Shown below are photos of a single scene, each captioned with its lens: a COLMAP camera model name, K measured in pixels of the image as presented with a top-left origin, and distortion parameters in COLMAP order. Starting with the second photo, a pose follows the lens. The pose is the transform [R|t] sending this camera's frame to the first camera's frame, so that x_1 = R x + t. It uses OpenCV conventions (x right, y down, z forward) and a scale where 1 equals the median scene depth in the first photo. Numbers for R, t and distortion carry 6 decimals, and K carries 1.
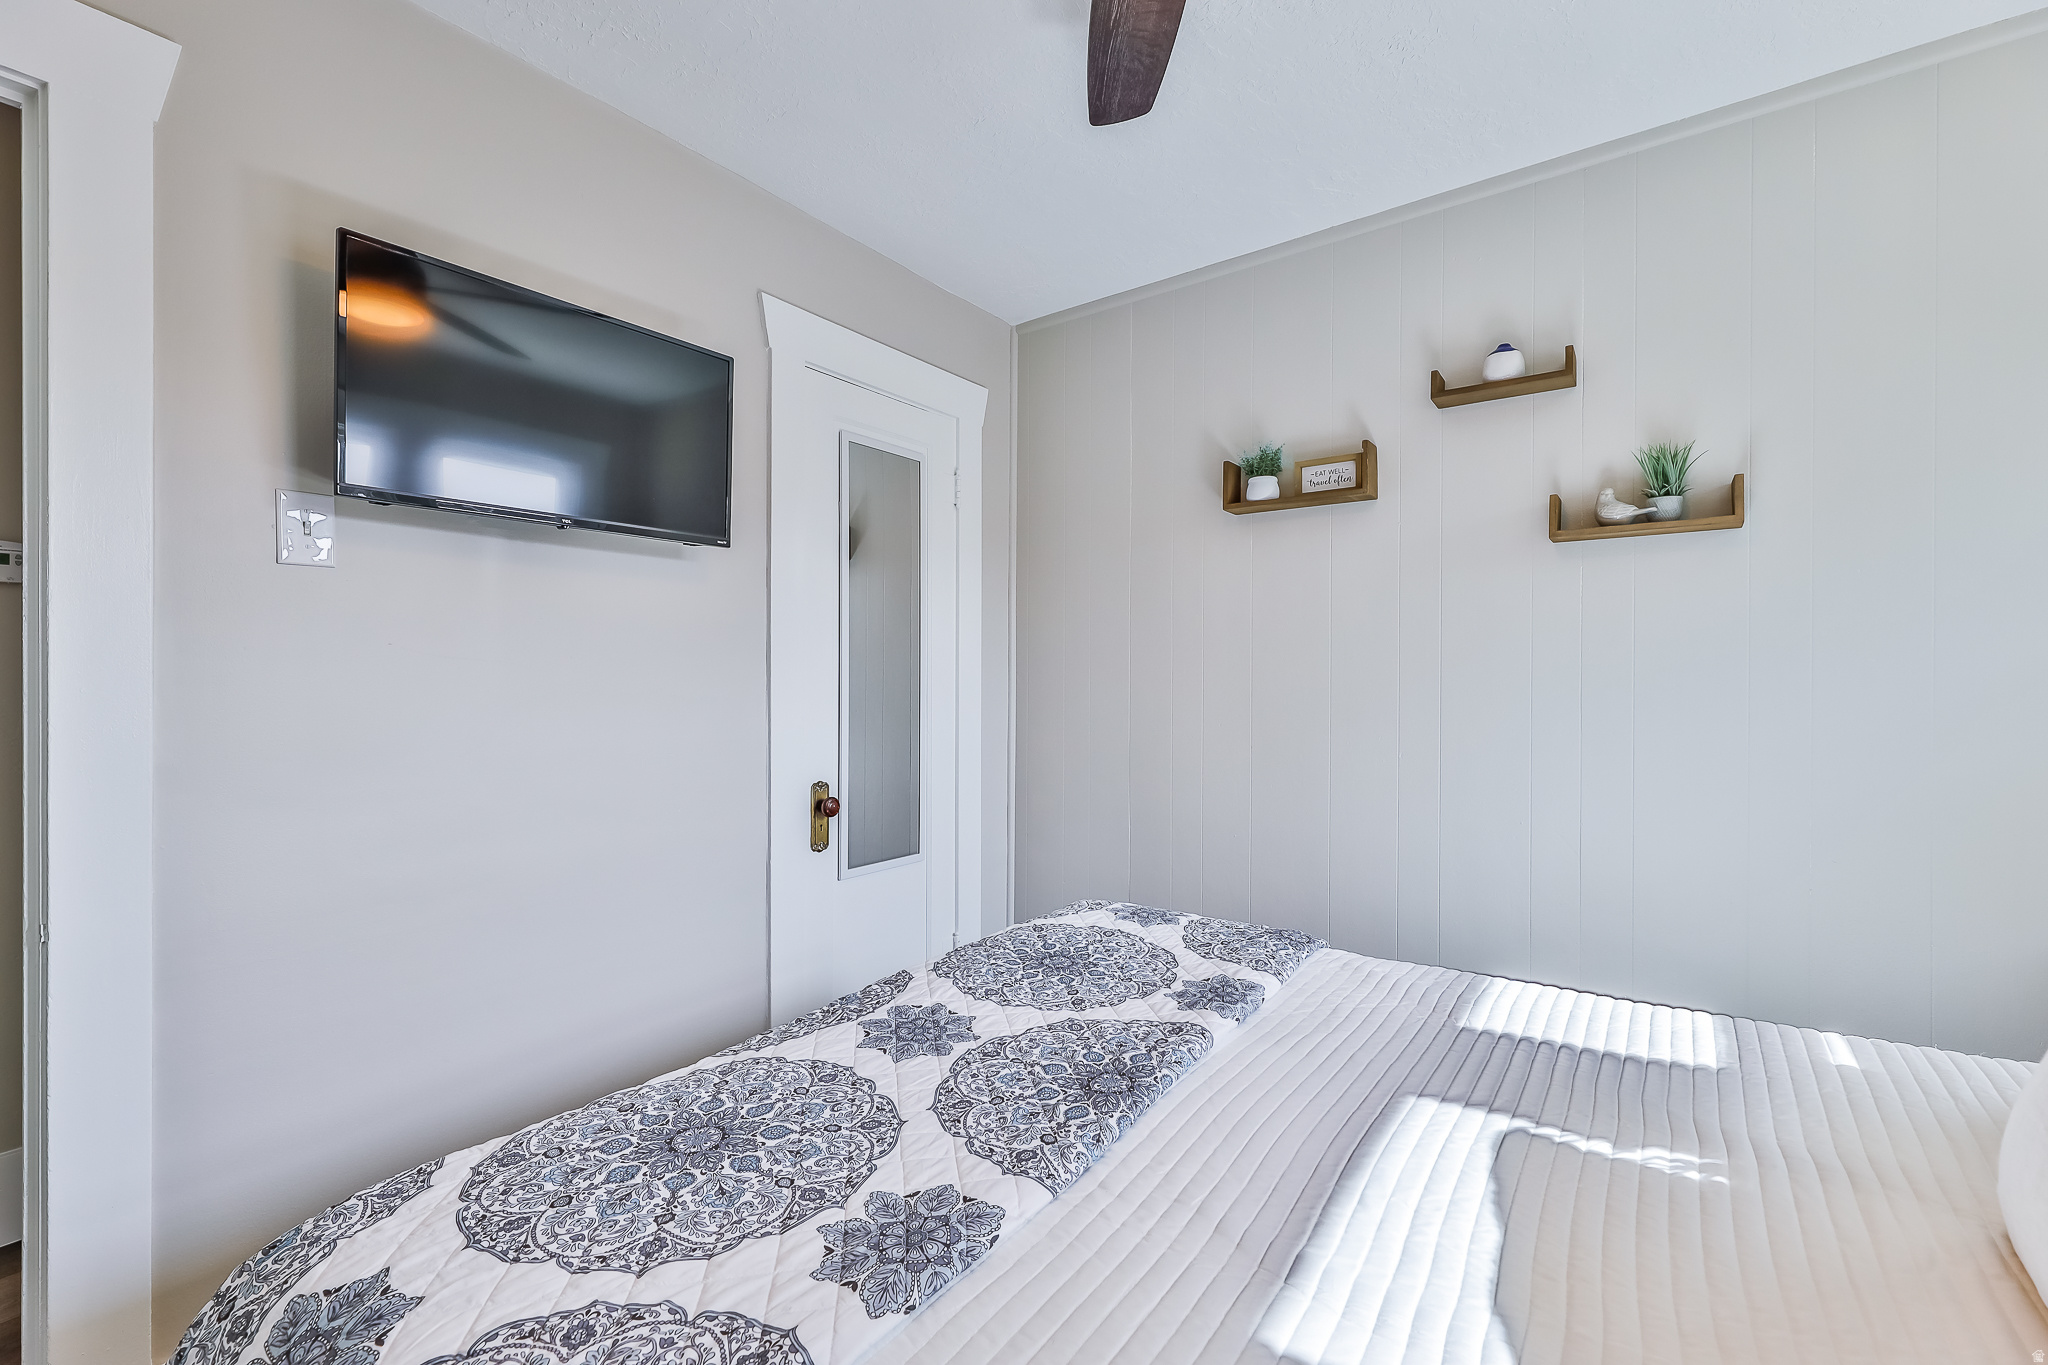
lens RADIAL K [[897.6, 0, 1027.4], [0, 897.6, 677.5], [0, 0, 1]] dist [-0.001641, 0.001009]
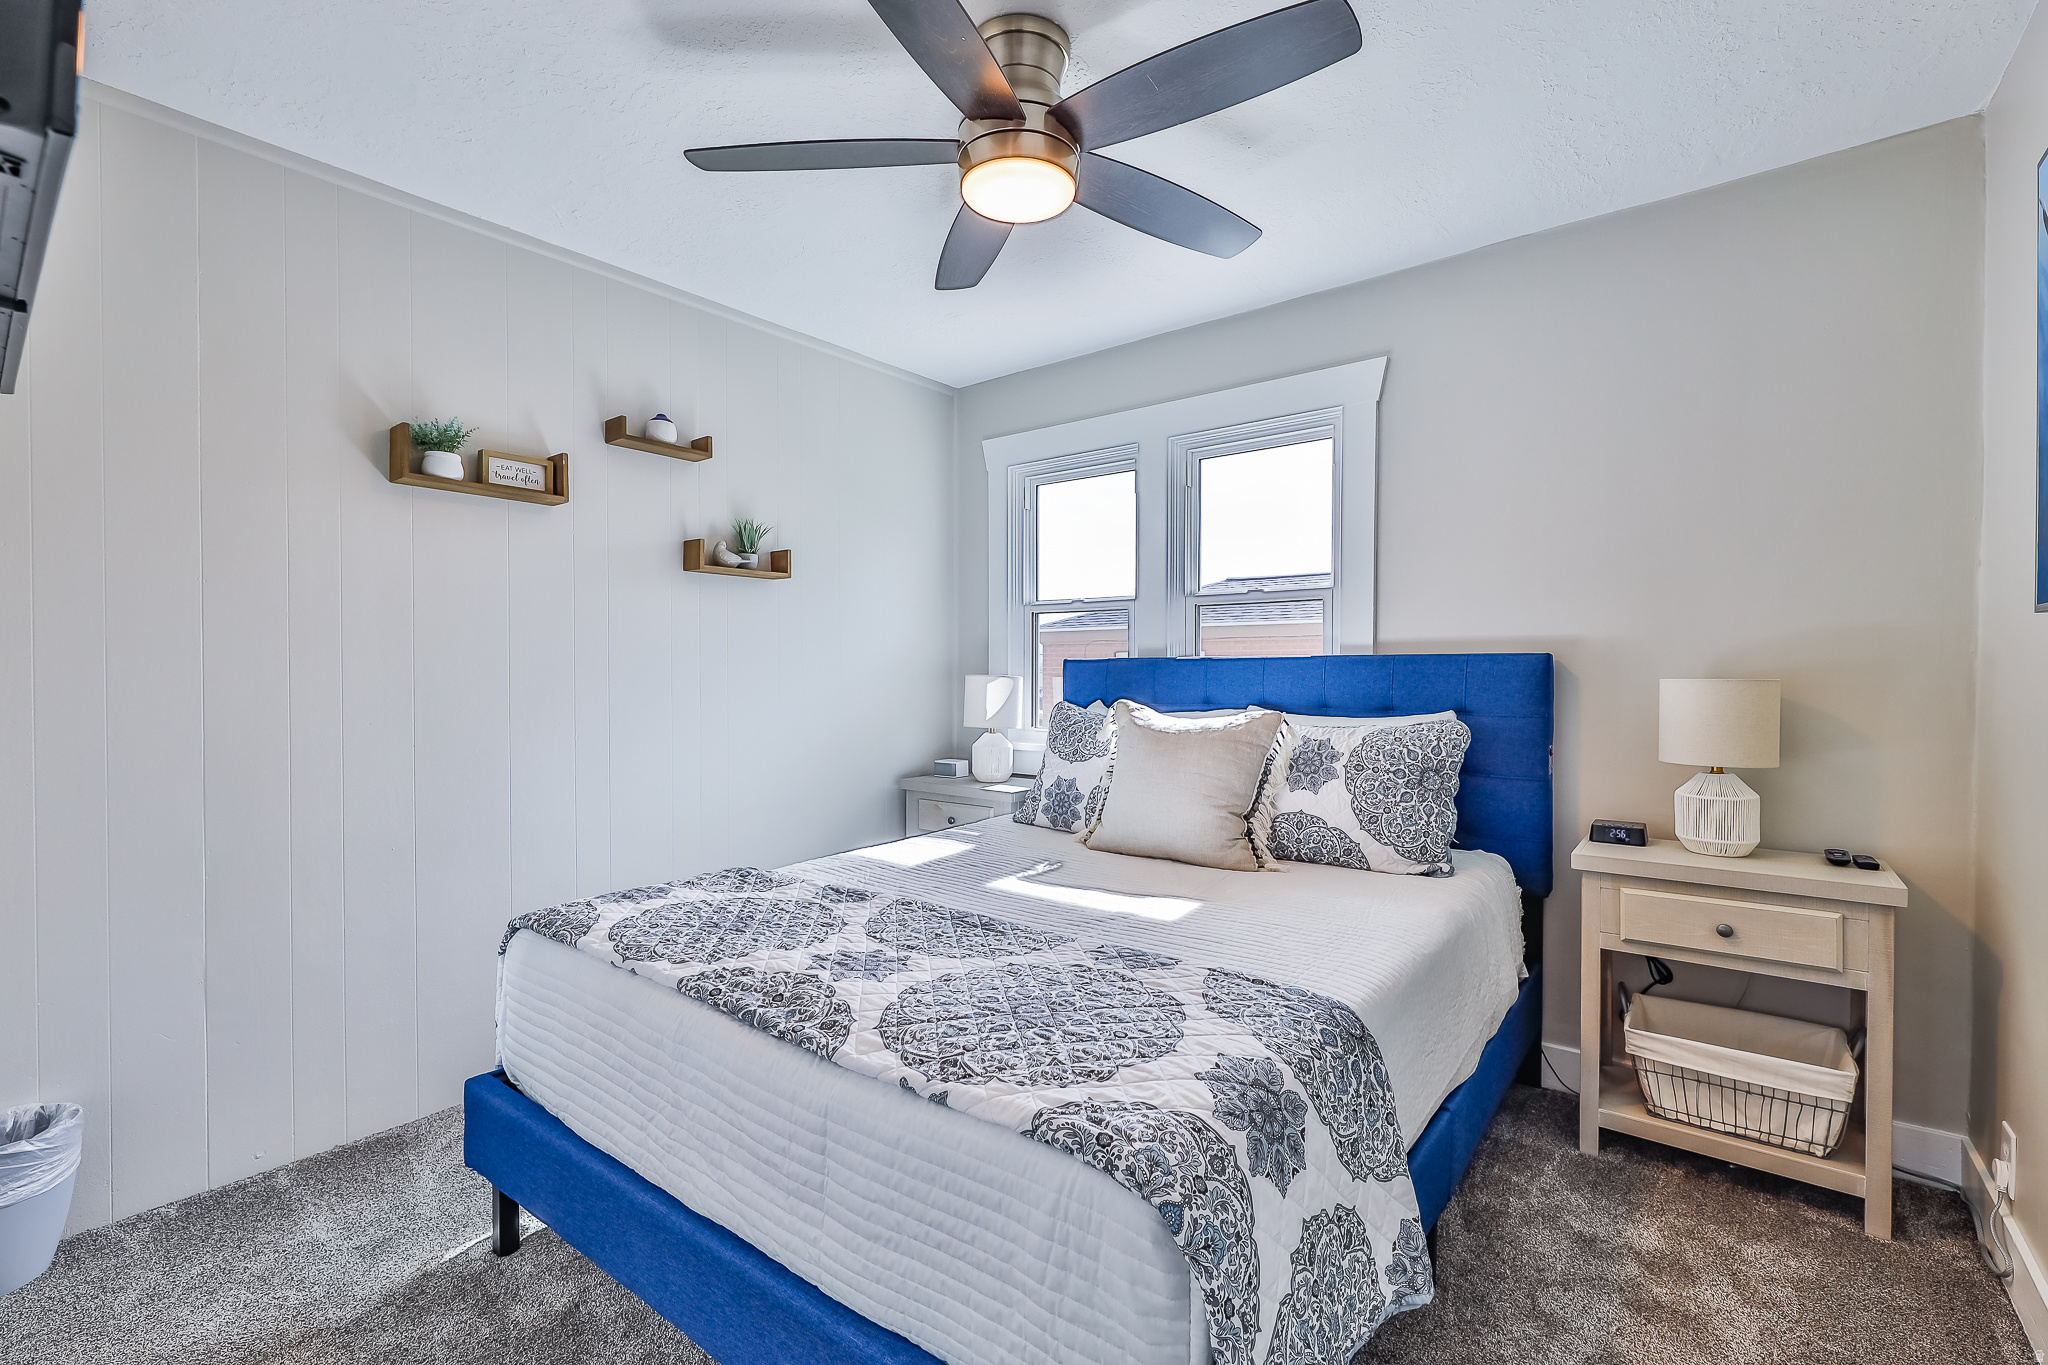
lens RADIAL K [[897.6, 0, 1029.0], [0, 897.6, 679.3], [0, 0, 1]] dist [-0.001641, 0.001009]
pose [[0.024997, -0.010406, 0.999633, -0.791597], [-0.000519, 0.999946, 0.010422, 0.001242], [-0.999687, -0.000779, 0.024990, 0.450761]]
